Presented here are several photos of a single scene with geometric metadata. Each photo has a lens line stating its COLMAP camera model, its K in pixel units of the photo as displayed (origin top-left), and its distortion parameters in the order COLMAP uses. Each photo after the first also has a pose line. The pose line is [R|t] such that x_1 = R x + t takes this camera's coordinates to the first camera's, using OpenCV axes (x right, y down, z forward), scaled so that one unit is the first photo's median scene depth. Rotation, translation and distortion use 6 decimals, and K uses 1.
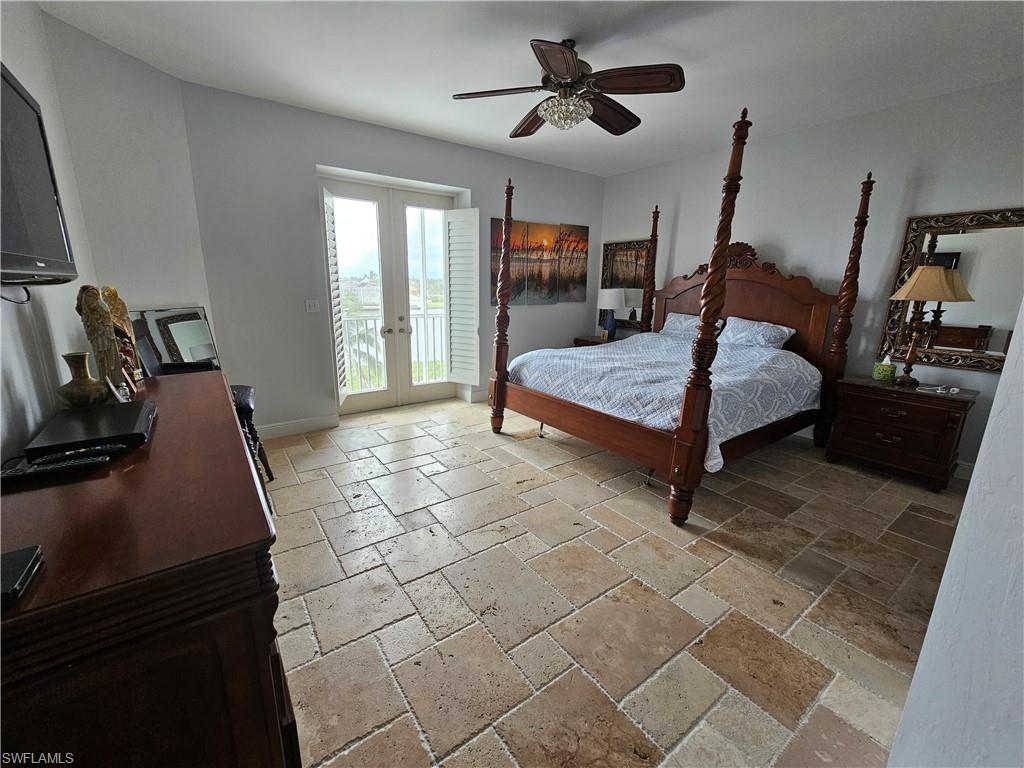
lens RADIAL K [[418.5, 0, 509.4], [0, 418.5, 380.3], [0, 0, 1]] dist [-0.002556, 0.001098]
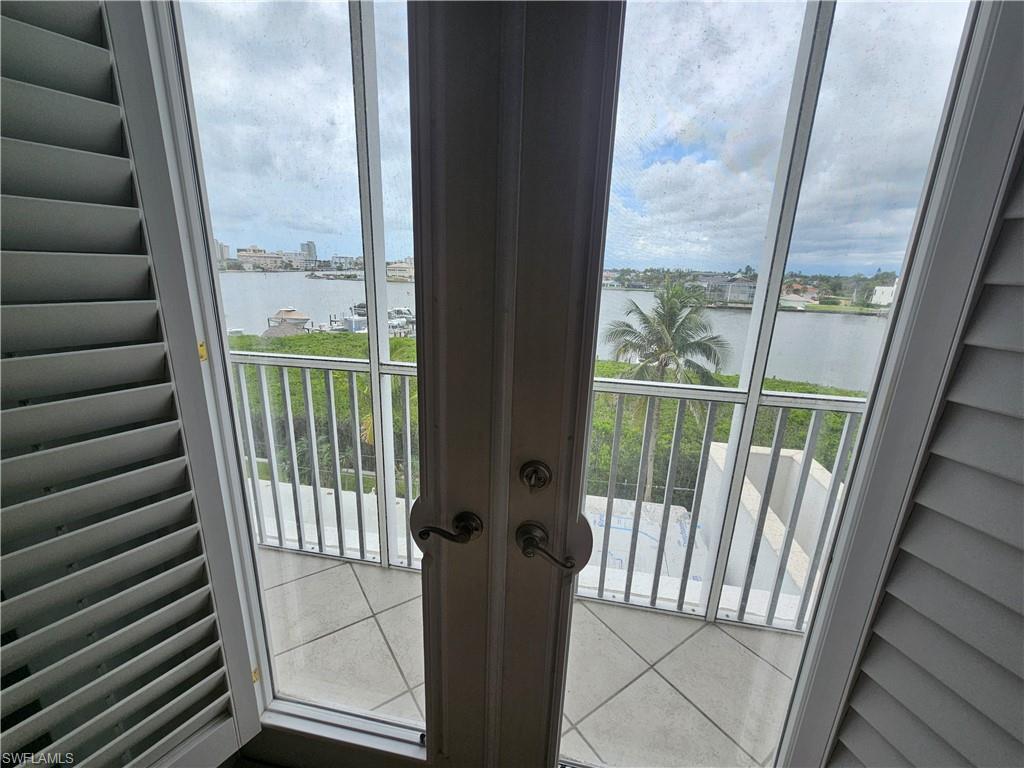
lens RADIAL K [[418.5, 0, 509.4], [0, 418.5, 380.3], [0, 0, 1]] dist [-0.002556, 0.001098]
pose [[0.687207, 0.193555, -0.700202, -0.247468], [-0.185023, 0.978700, 0.088951, -0.316303], [0.702505, 0.068426, 0.708381, 1.393918]]
